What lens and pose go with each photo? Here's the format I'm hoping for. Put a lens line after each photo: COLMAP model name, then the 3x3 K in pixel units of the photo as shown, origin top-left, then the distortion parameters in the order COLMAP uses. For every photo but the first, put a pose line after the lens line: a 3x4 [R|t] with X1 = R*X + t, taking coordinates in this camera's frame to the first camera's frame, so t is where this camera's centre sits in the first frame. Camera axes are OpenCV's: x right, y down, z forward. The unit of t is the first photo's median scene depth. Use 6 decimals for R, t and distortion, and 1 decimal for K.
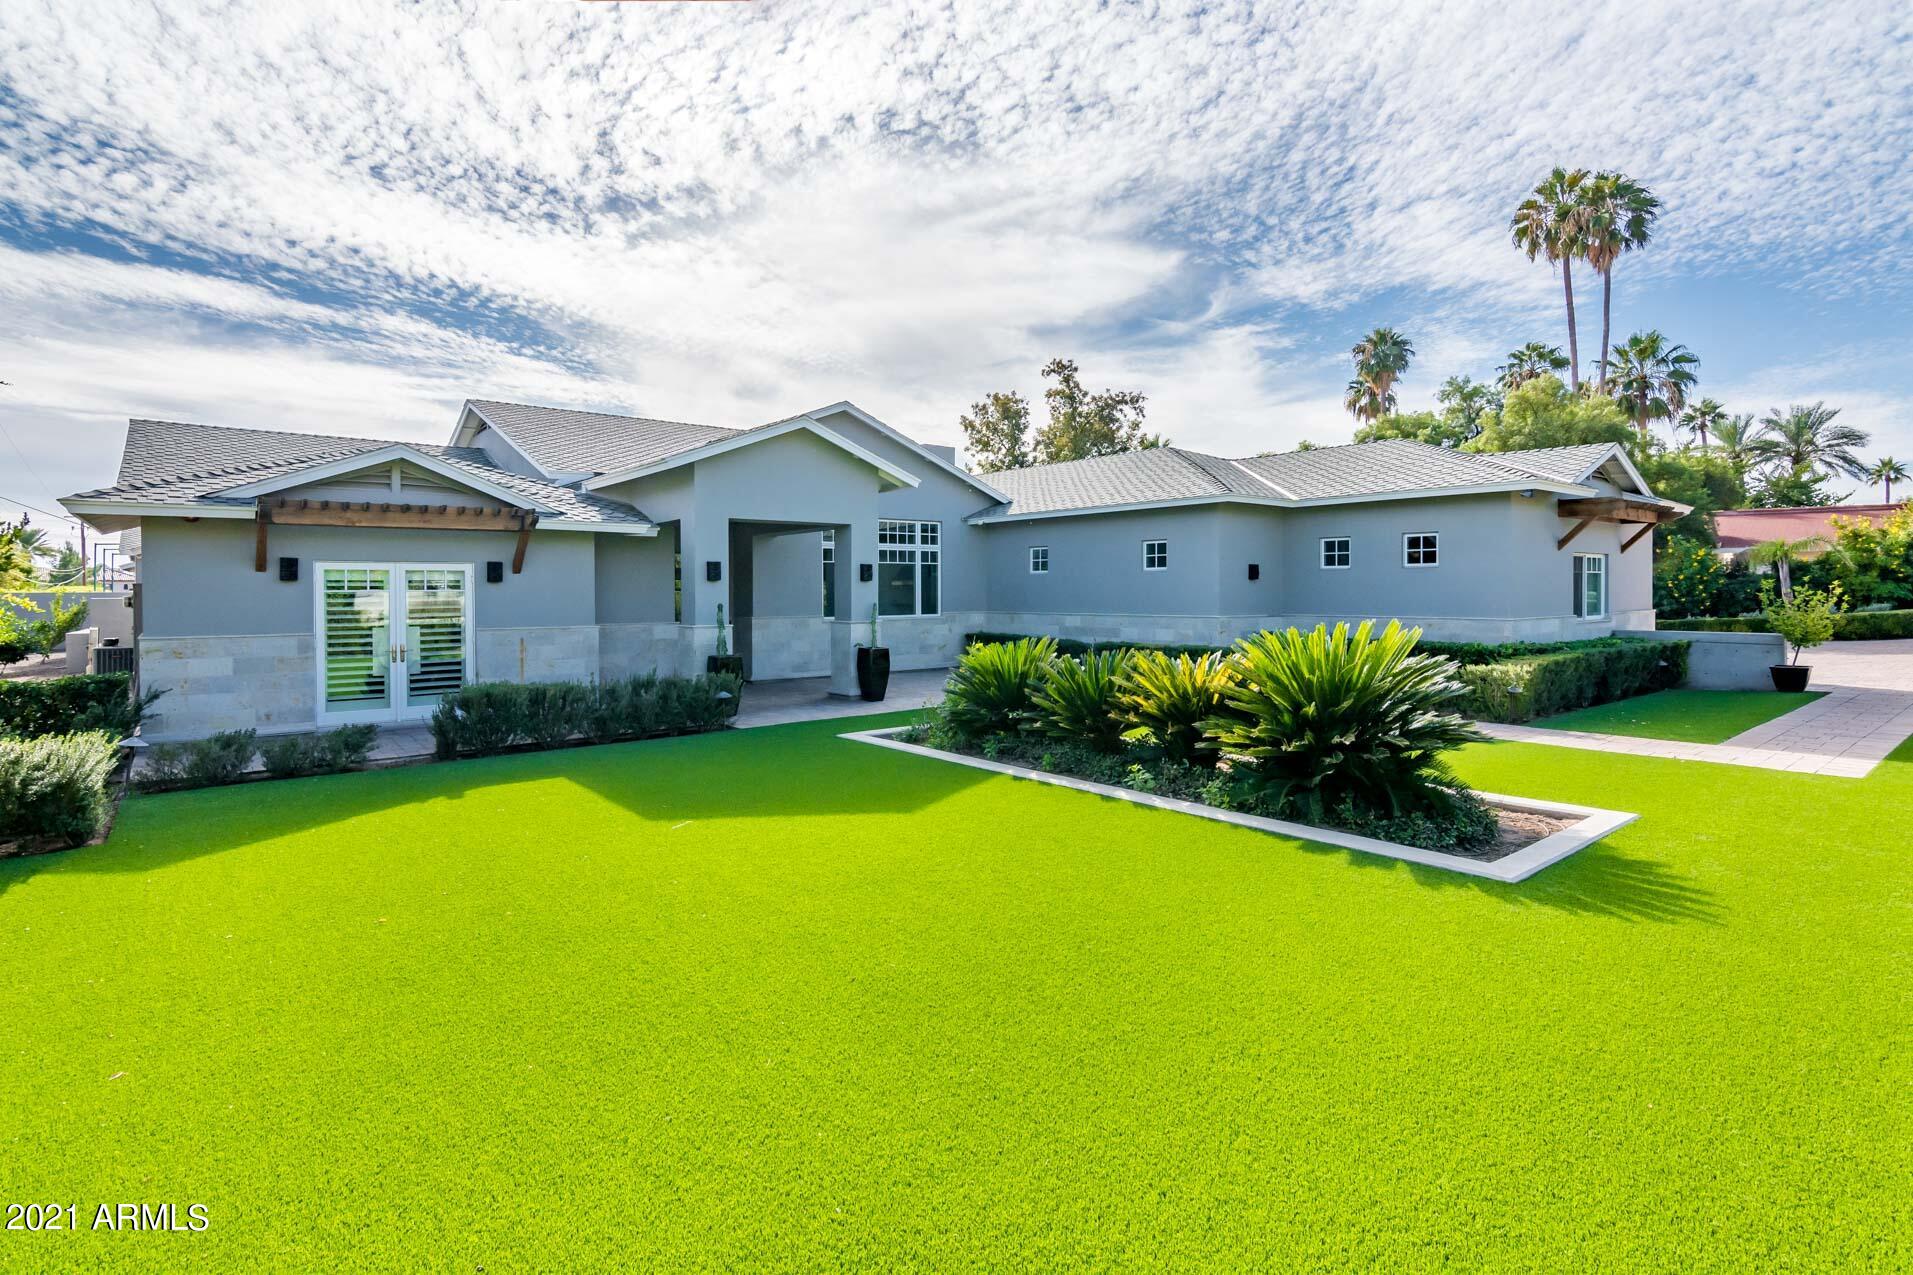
lens RADIAL K [[941.1, 0, 951.0], [0, 941.1, 581.1], [0, 0, 1]] dist [0.000744, -0.000206]
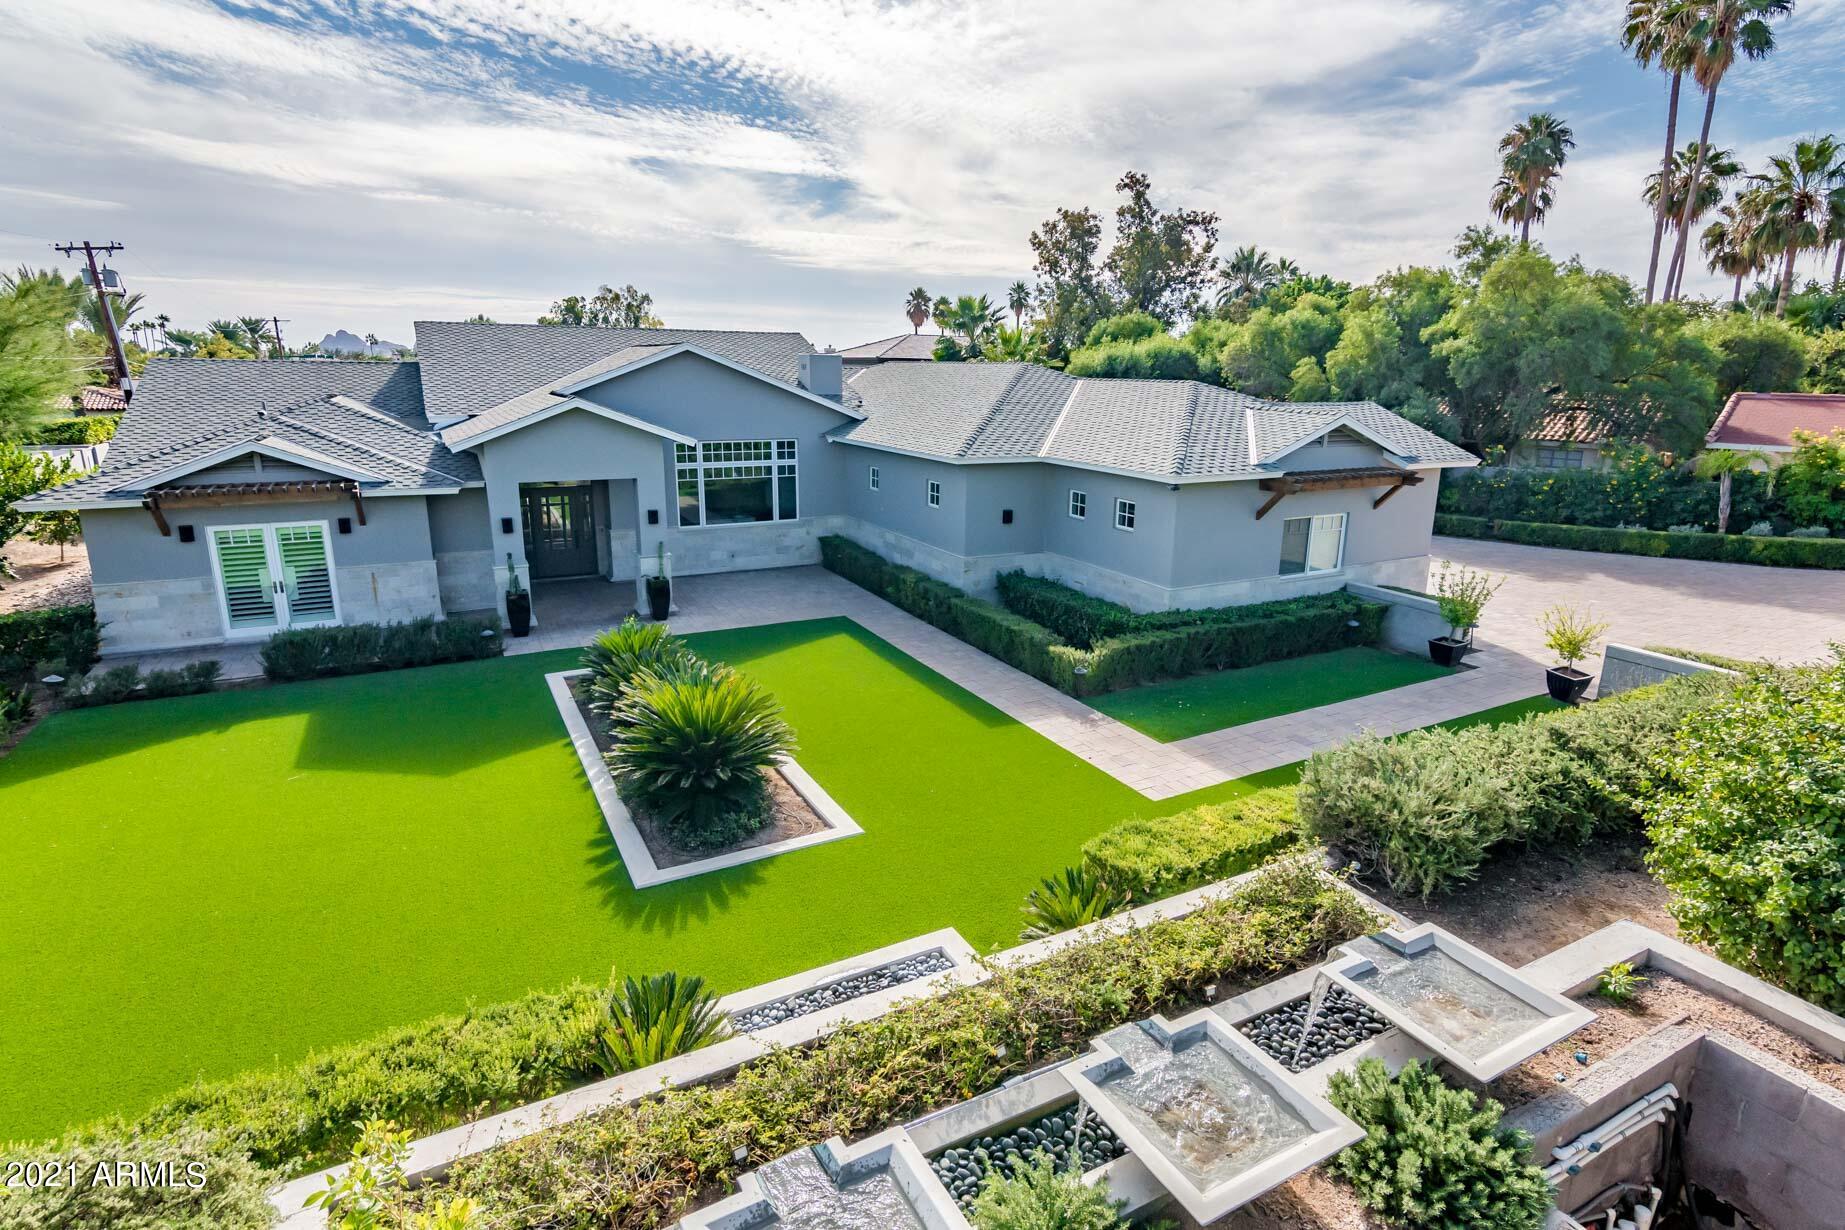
lens RADIAL K [[935.7, 0, 925.8], [0, 935.7, 582.5], [0, 0, 1]] dist [0.000854, 0.000635]
pose [[0.983757, 0.054991, -0.170877, 0.344276], [-0.015934, 0.974914, 0.222011, -0.147103], [0.178799, -0.215682, 0.959954, -0.091221]]
